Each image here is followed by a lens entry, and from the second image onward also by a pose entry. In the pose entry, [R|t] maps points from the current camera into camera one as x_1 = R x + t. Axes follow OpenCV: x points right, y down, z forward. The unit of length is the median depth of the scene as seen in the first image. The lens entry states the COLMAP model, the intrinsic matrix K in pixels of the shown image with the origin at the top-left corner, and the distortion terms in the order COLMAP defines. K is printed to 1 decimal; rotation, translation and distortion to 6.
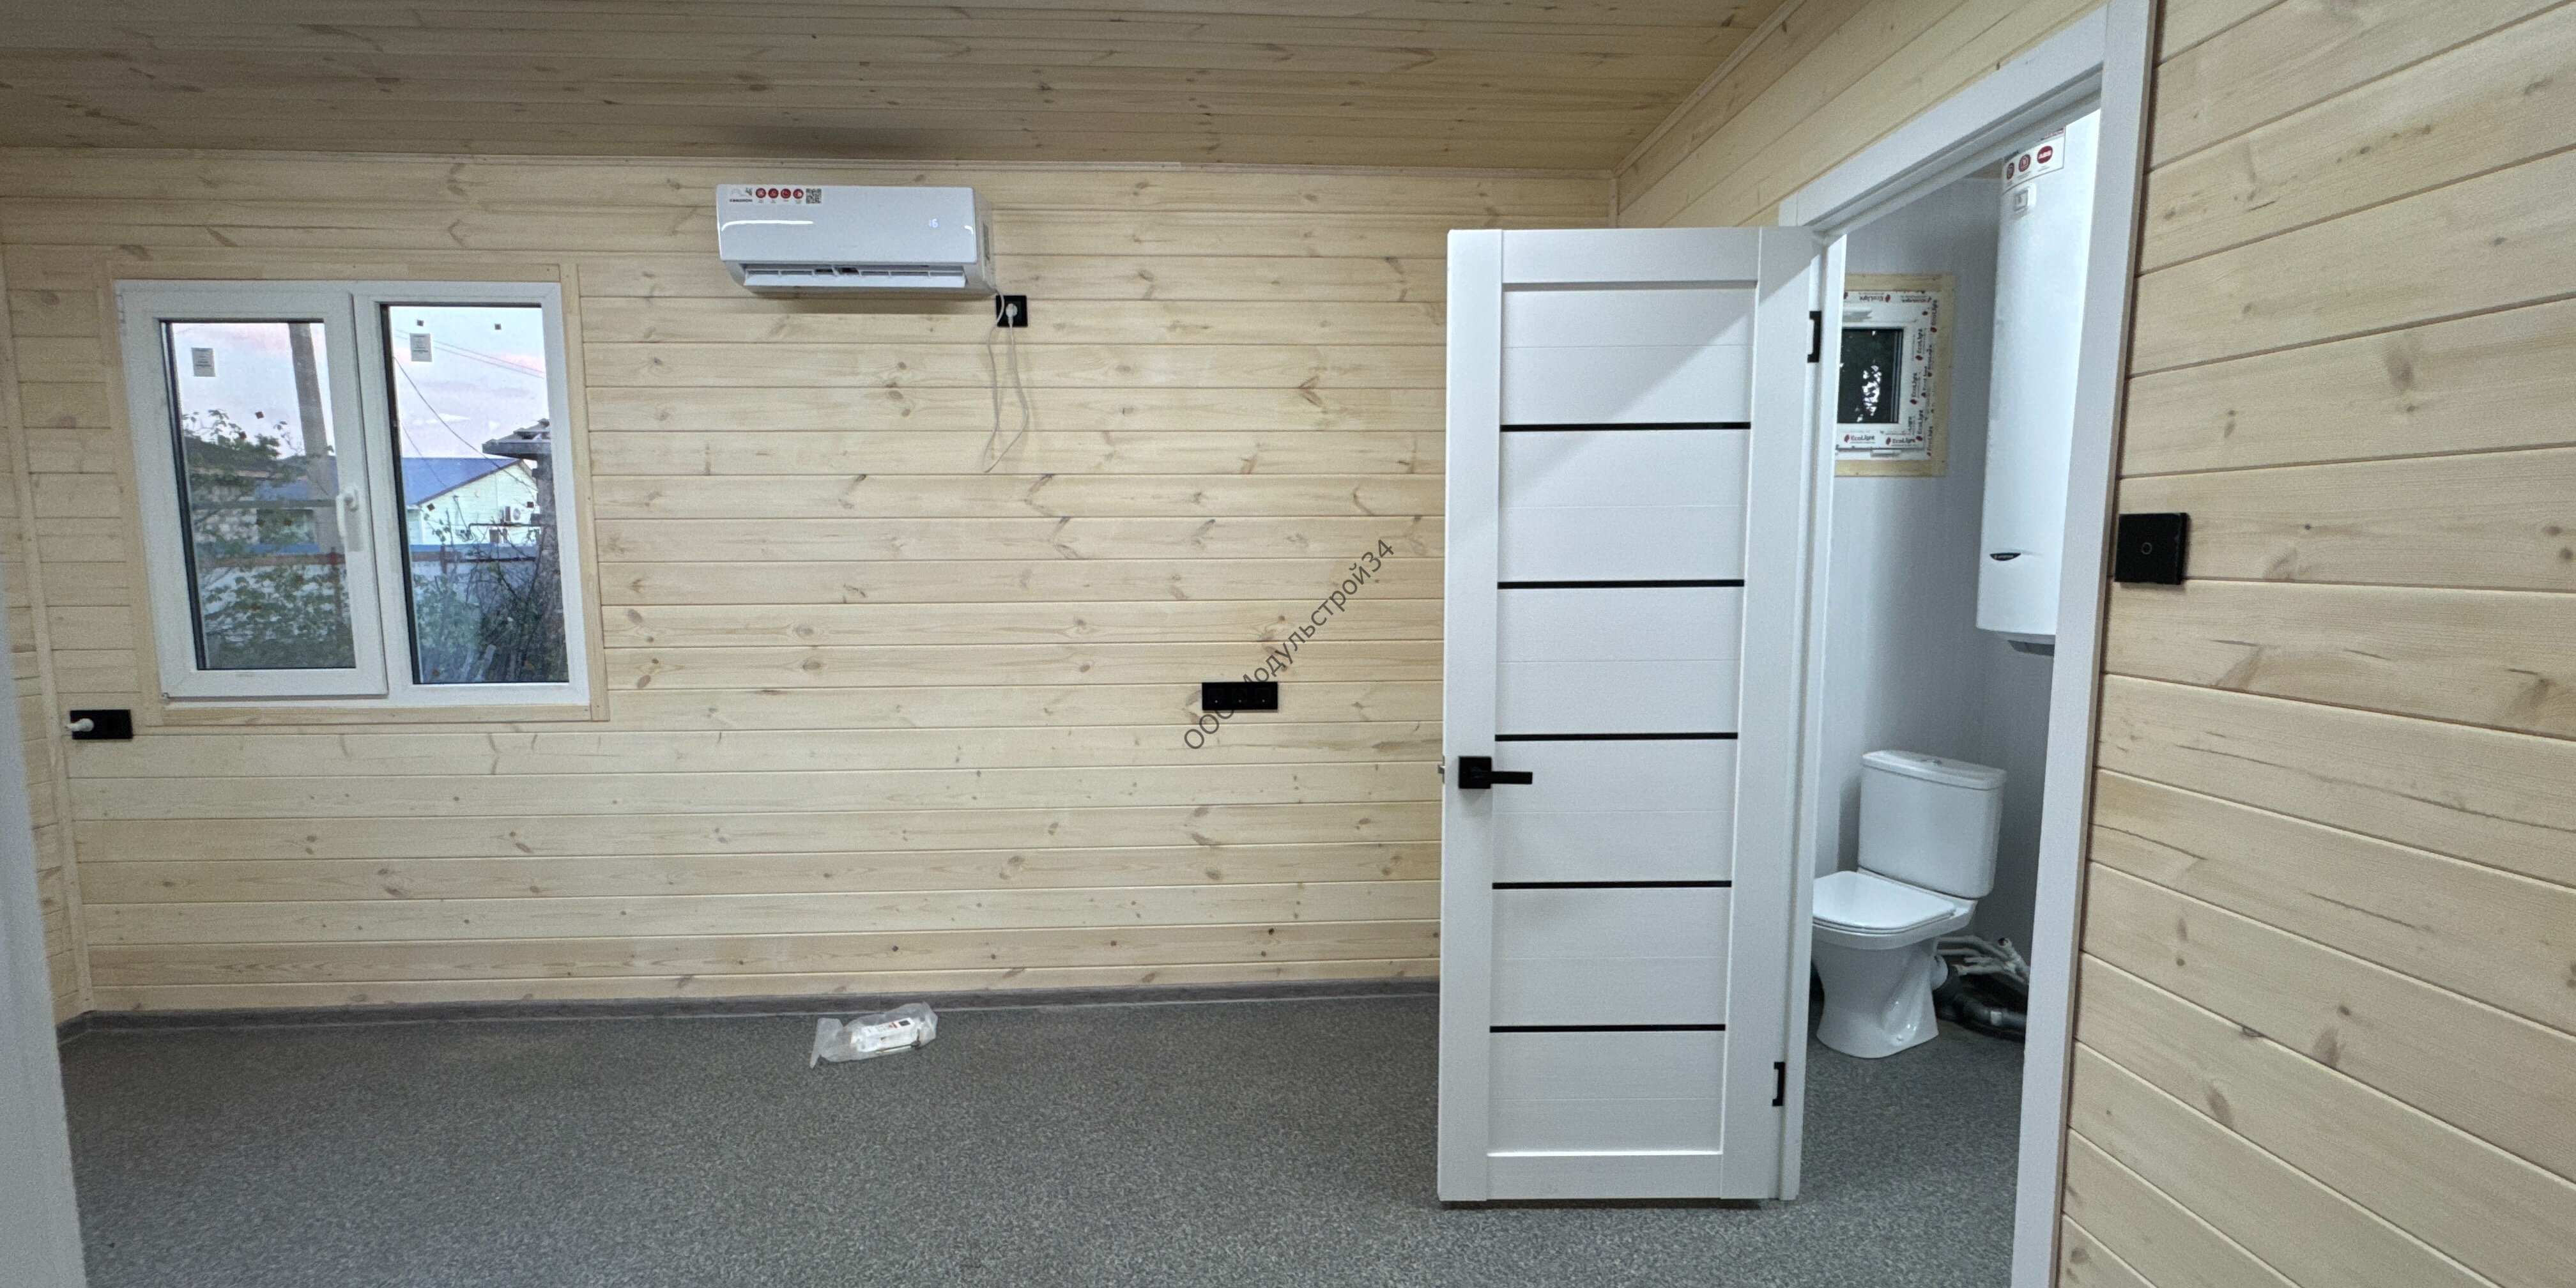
lens RADIAL K [[1023.1, 0, 1272.3], [0, 1023.1, 645.4], [0, 0, 1]] dist [-0.006909, 0.002923]
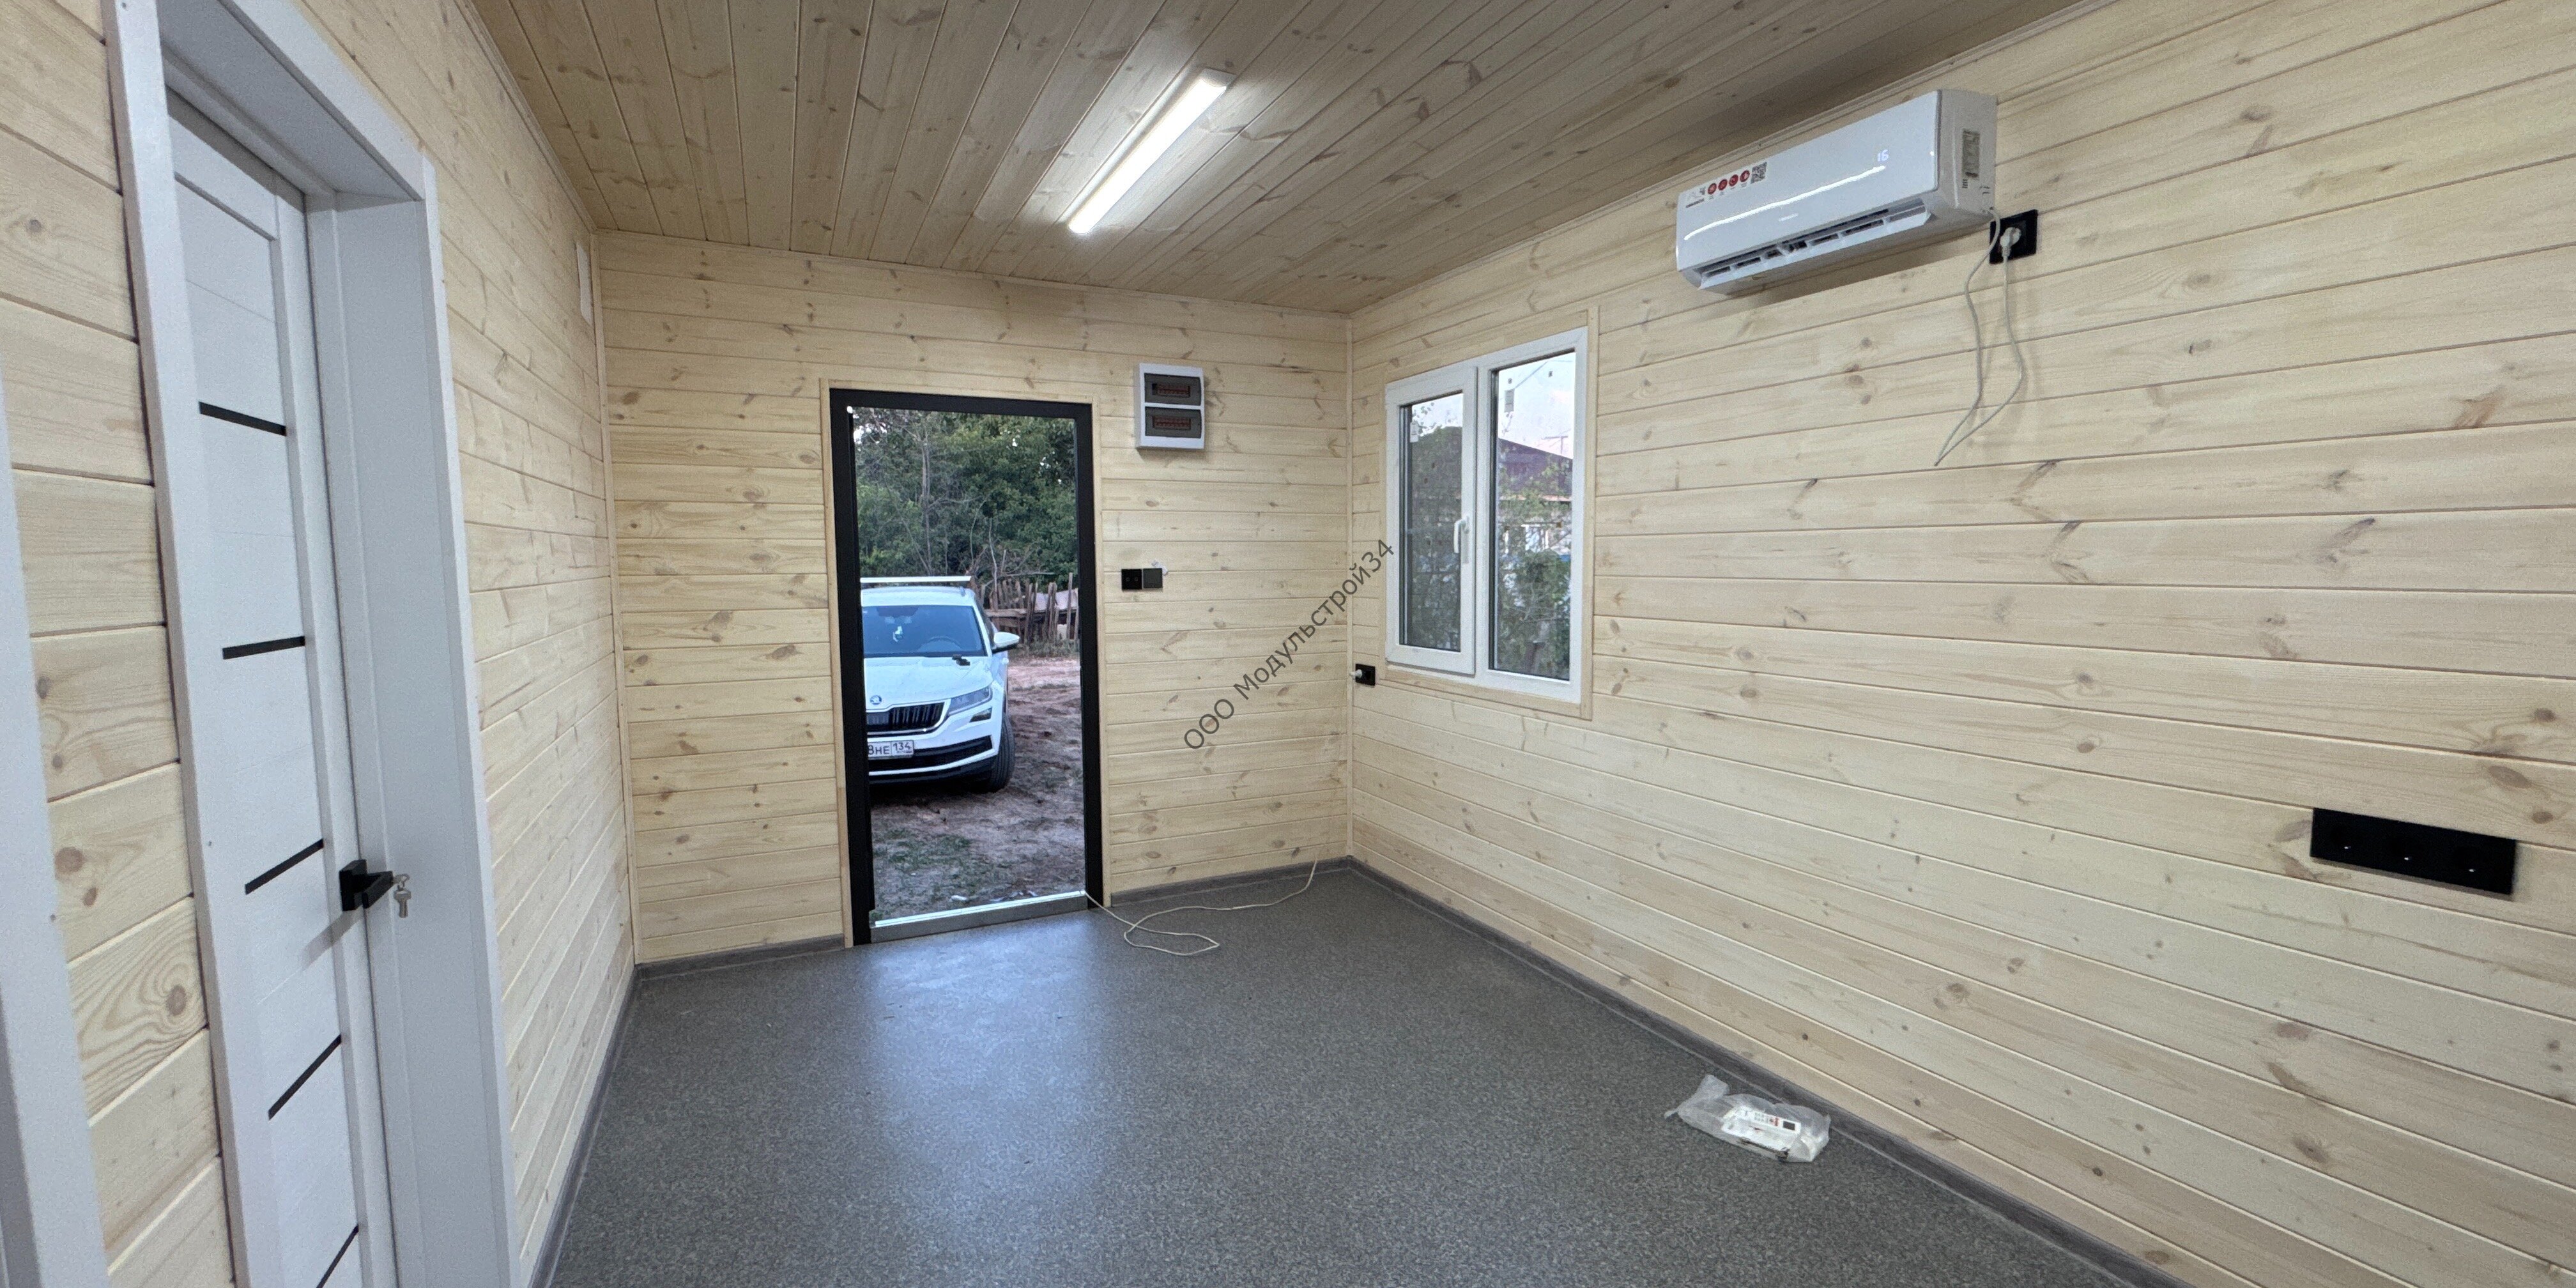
lens RADIAL K [[1023.1, 0, 1301.5], [0, 1023.1, 645.8], [0, 0, 1]] dist [-0.006909, 0.002923]
pose [[0.410036, 0.080445, -0.908515, 0.211941], [-0.087490, 0.994978, 0.048615, -0.031920], [0.907863, 0.059553, 0.415015, 0.260598]]
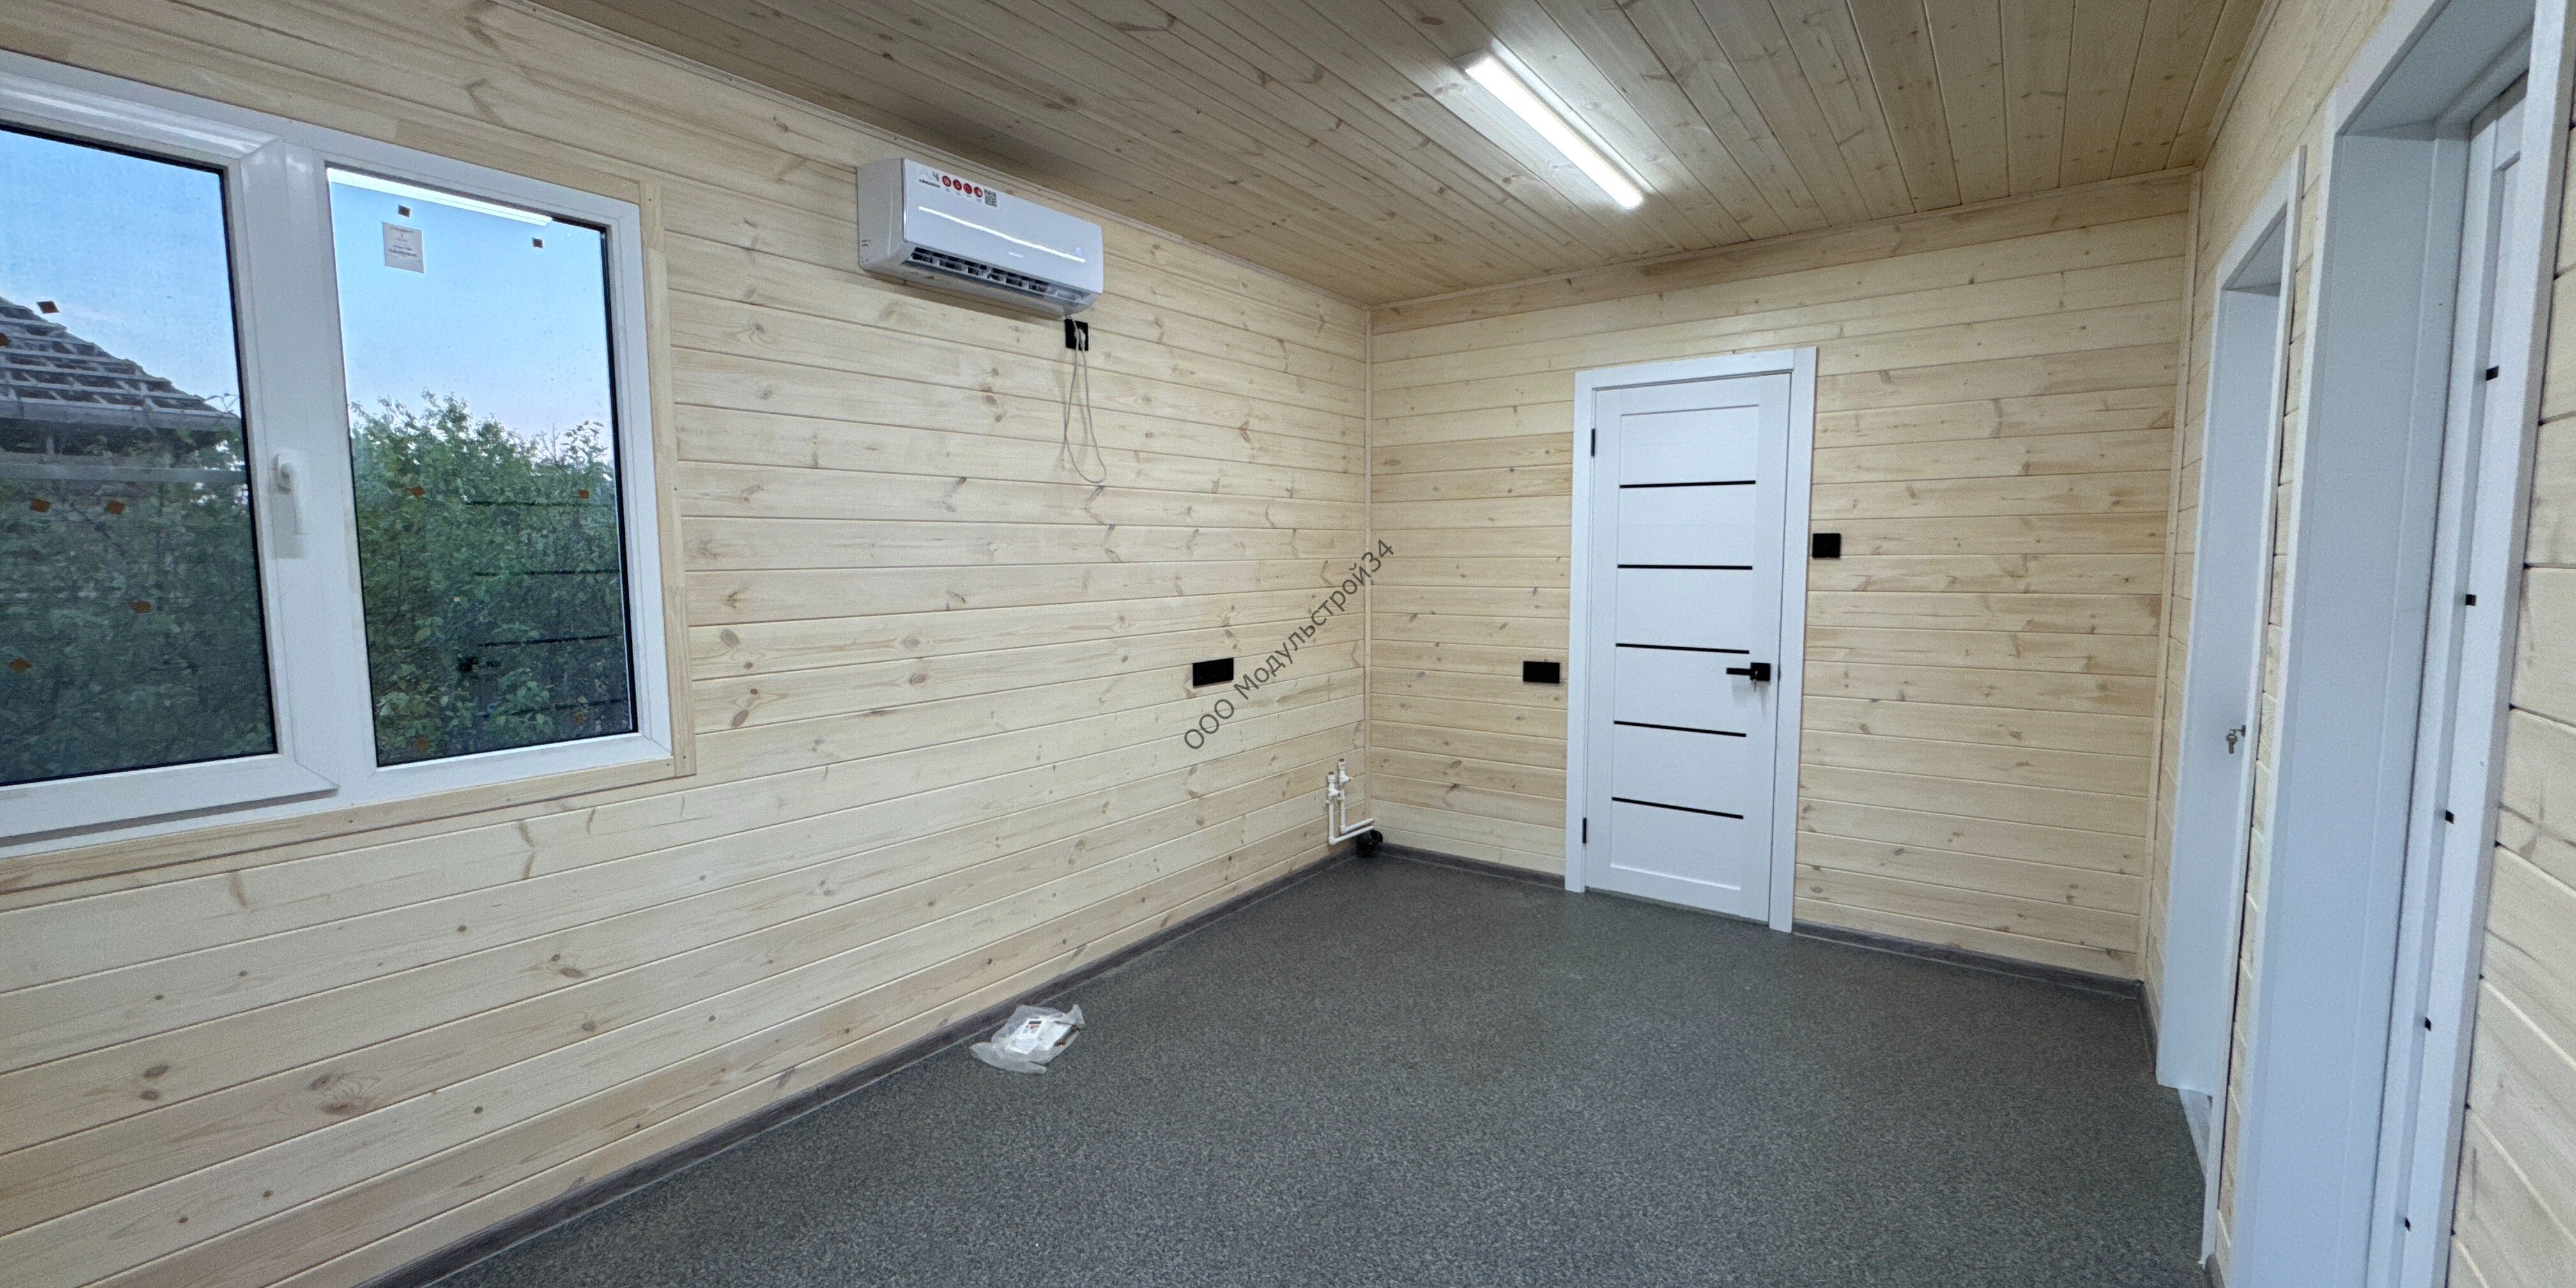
lens RADIAL K [[1023.1, 0, 1272.6], [0, 1023.1, 645.4], [0, 0, 1]] dist [-0.006909, 0.002923]
pose [[0.632588, -0.071658, 0.771166, -0.973491], [0.083708, 0.996204, 0.023904, -0.006134], [-0.769952, 0.049431, 0.636185, 0.159453]]
